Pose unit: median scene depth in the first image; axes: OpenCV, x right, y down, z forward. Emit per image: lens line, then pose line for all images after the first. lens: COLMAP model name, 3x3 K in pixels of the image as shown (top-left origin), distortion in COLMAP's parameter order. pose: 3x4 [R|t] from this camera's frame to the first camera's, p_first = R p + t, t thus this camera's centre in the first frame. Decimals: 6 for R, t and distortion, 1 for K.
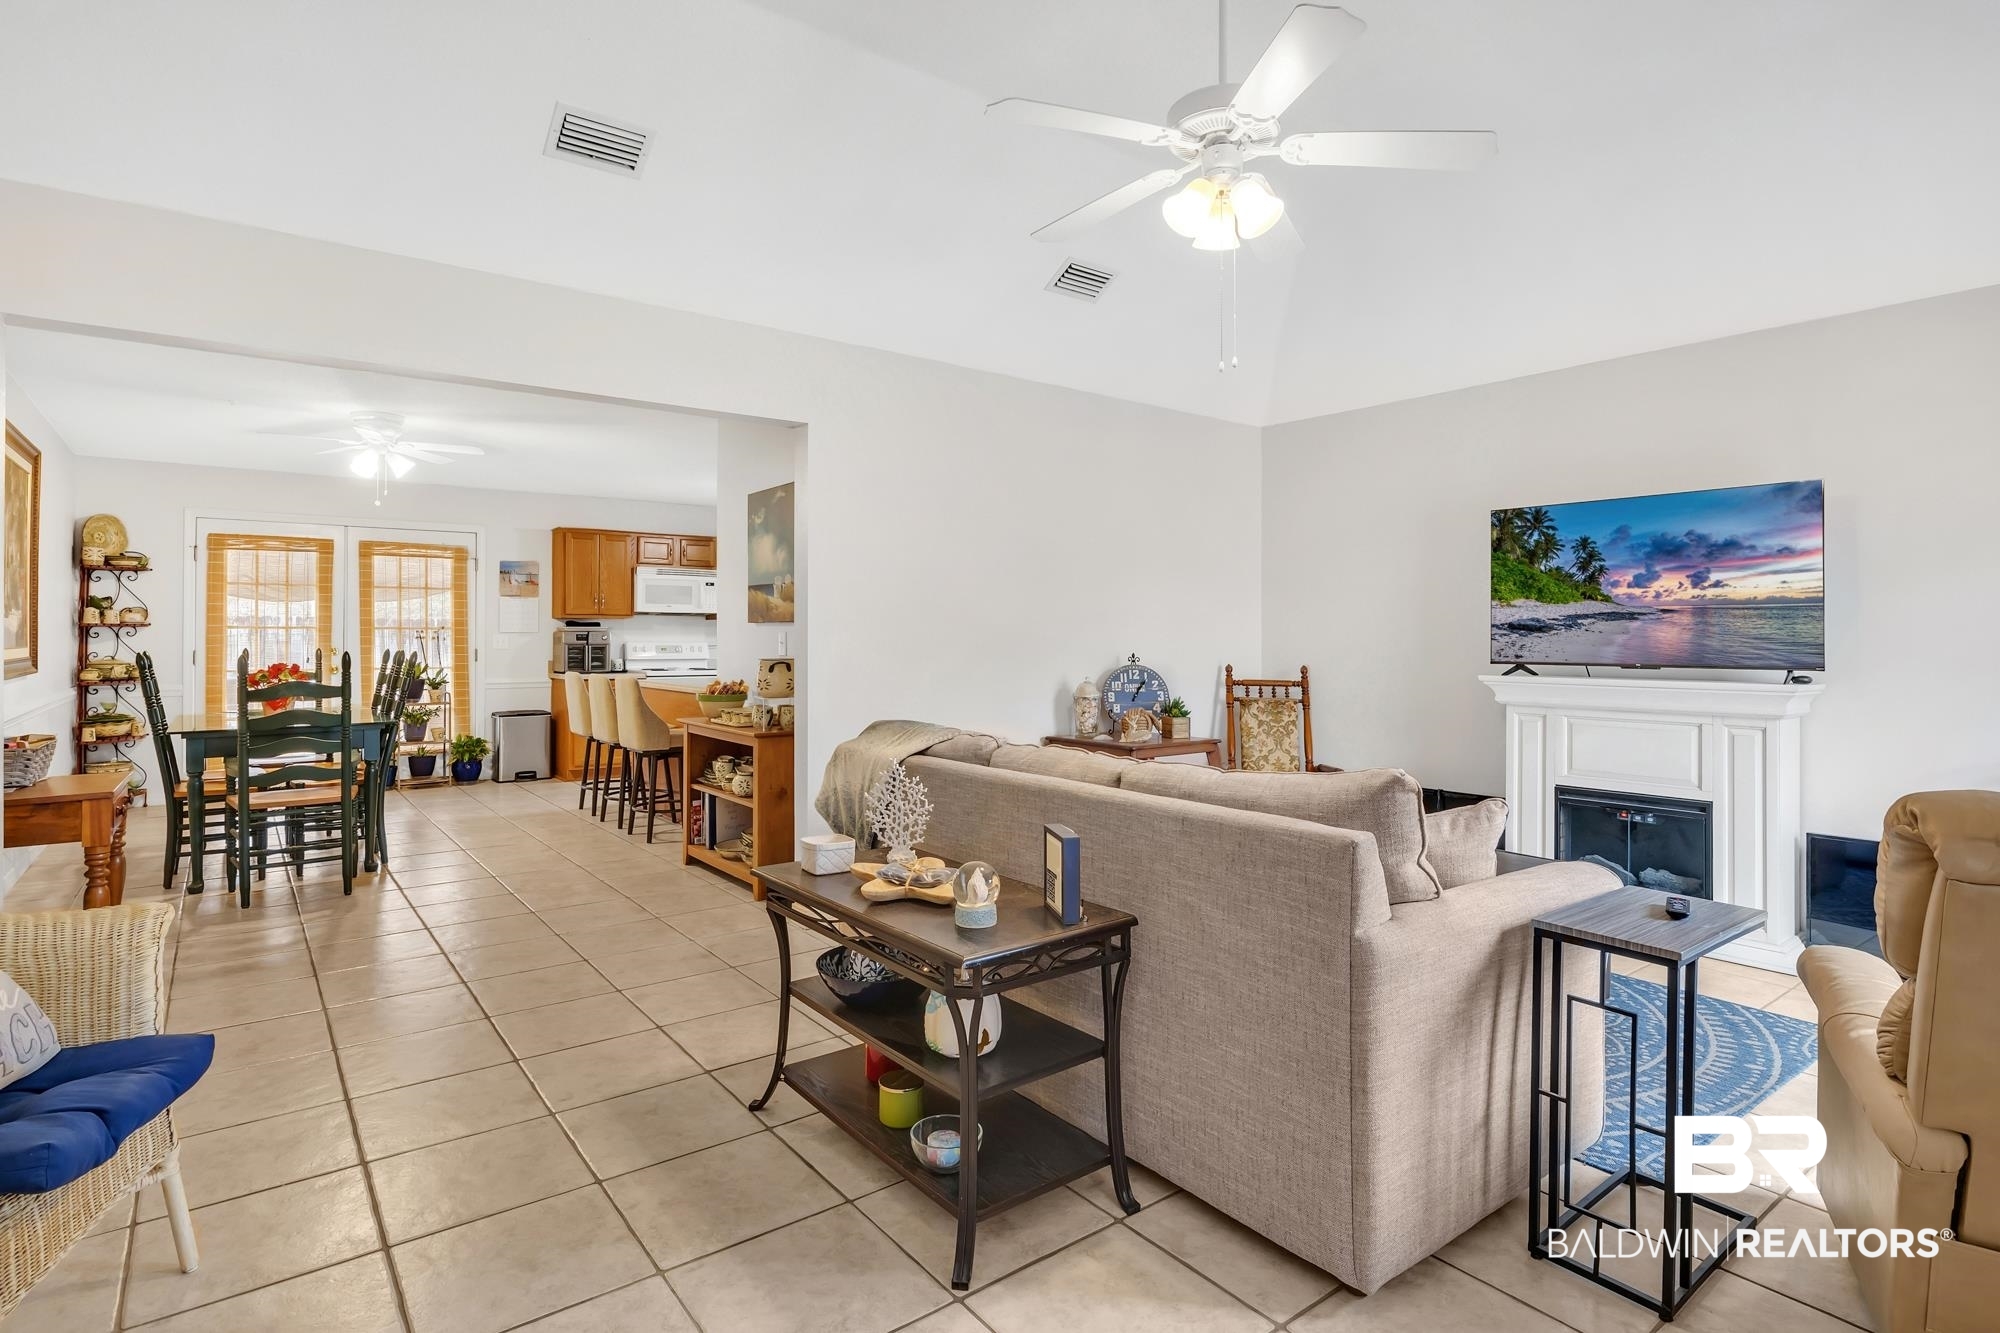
lens RADIAL K [[1012.8, 0, 1016.2], [0, 1012.8, 628.3], [0, 0, 1]] dist [-0.012968, 0.000848]
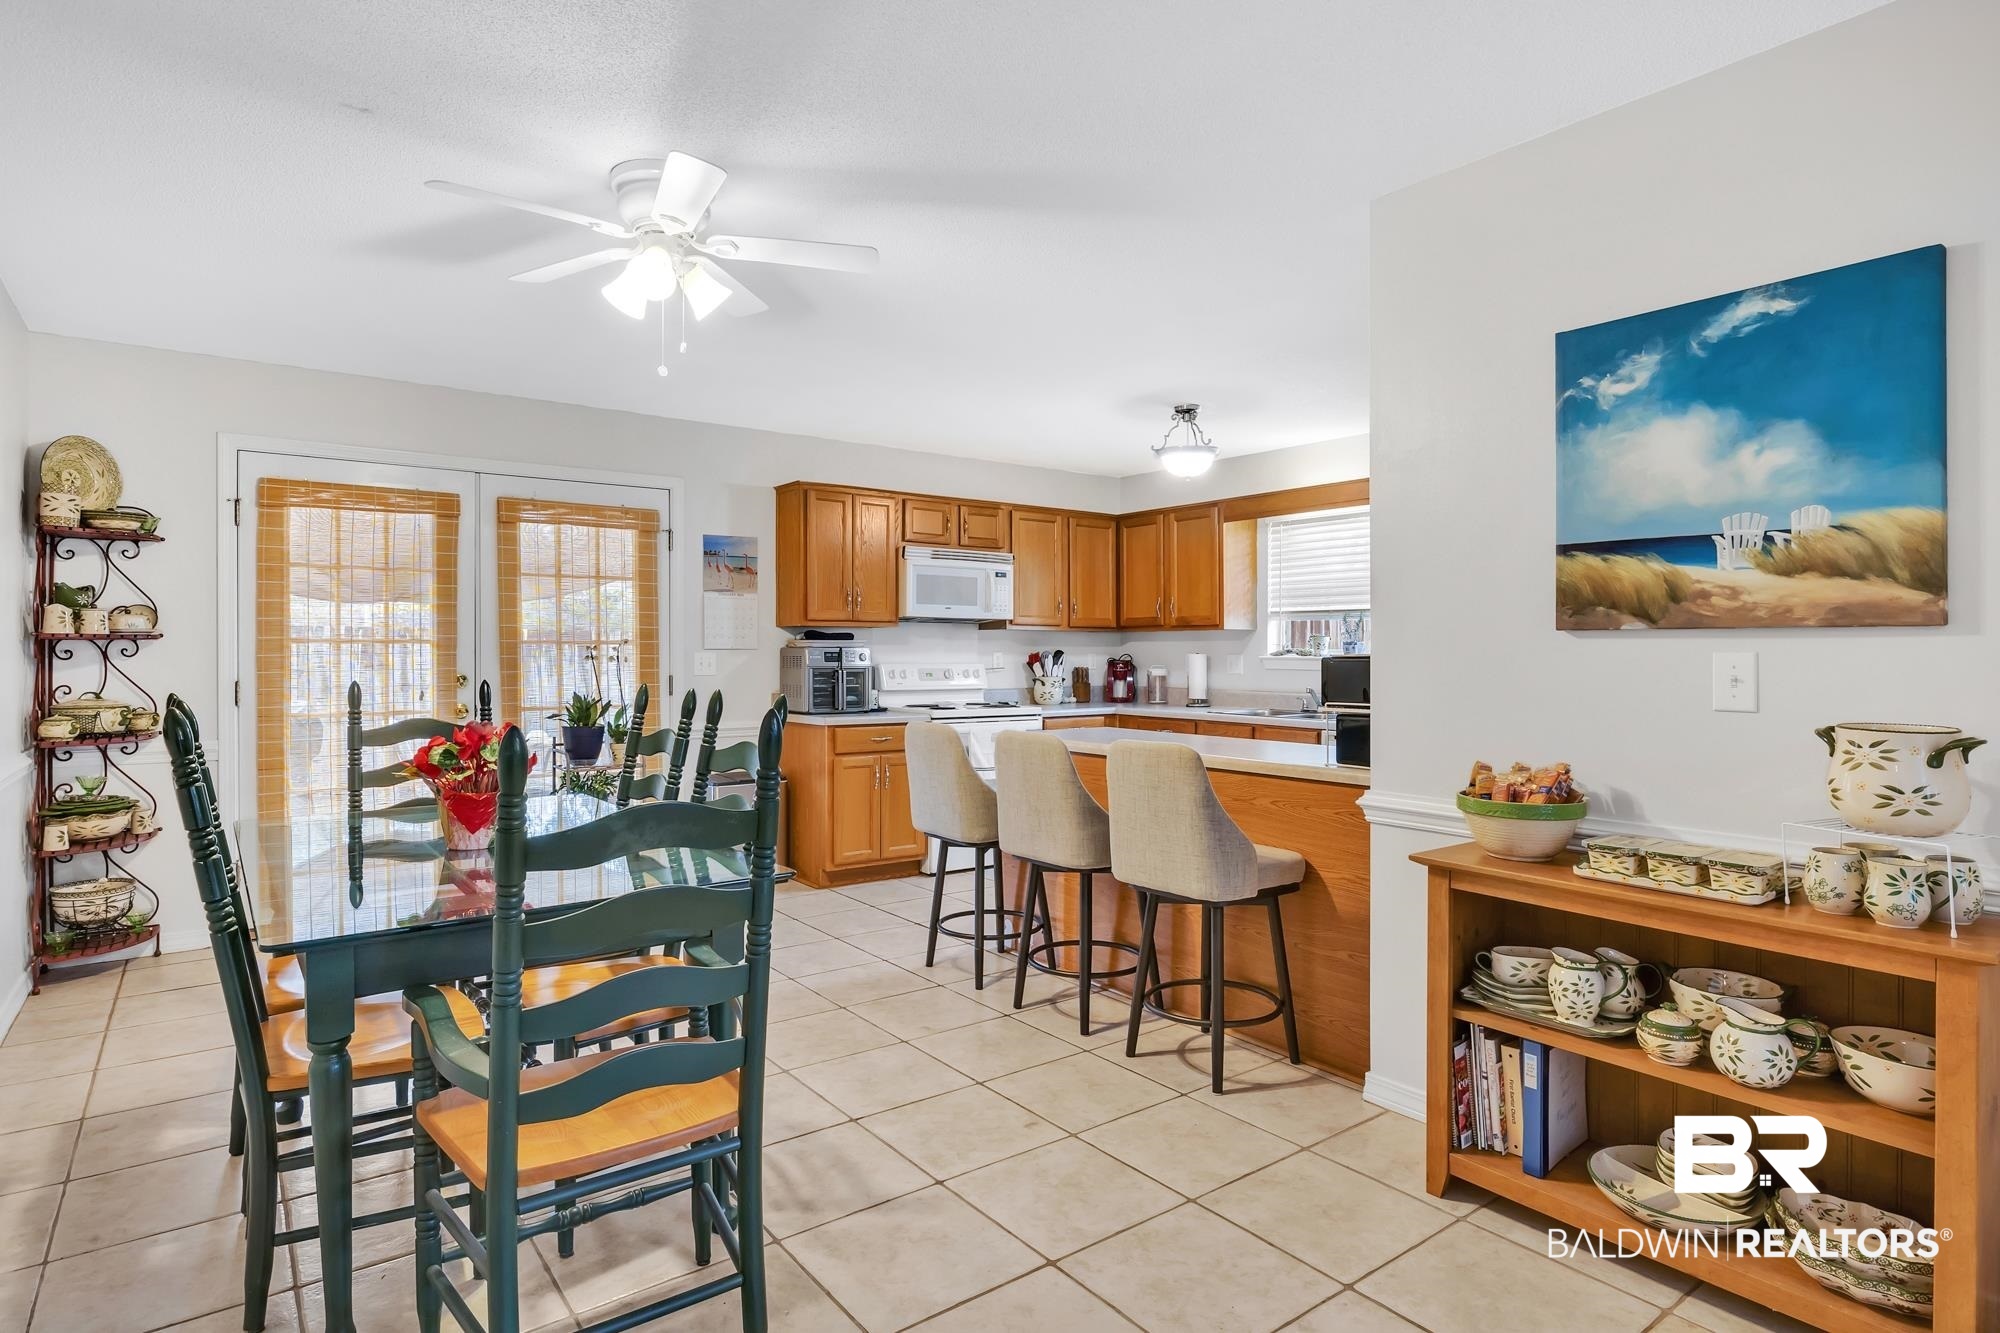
lens RADIAL K [[1078.4, 0, 1015.2], [0, 1078.4, 659.1], [0, 0, 1]] dist [-0.004136, -0.001091]
pose [[0.999675, 0.000965, -0.025477, -0.353361], [-0.000547, 0.999866, 0.016386, -0.000771], [0.025489, -0.016367, 0.999541, 0.391437]]
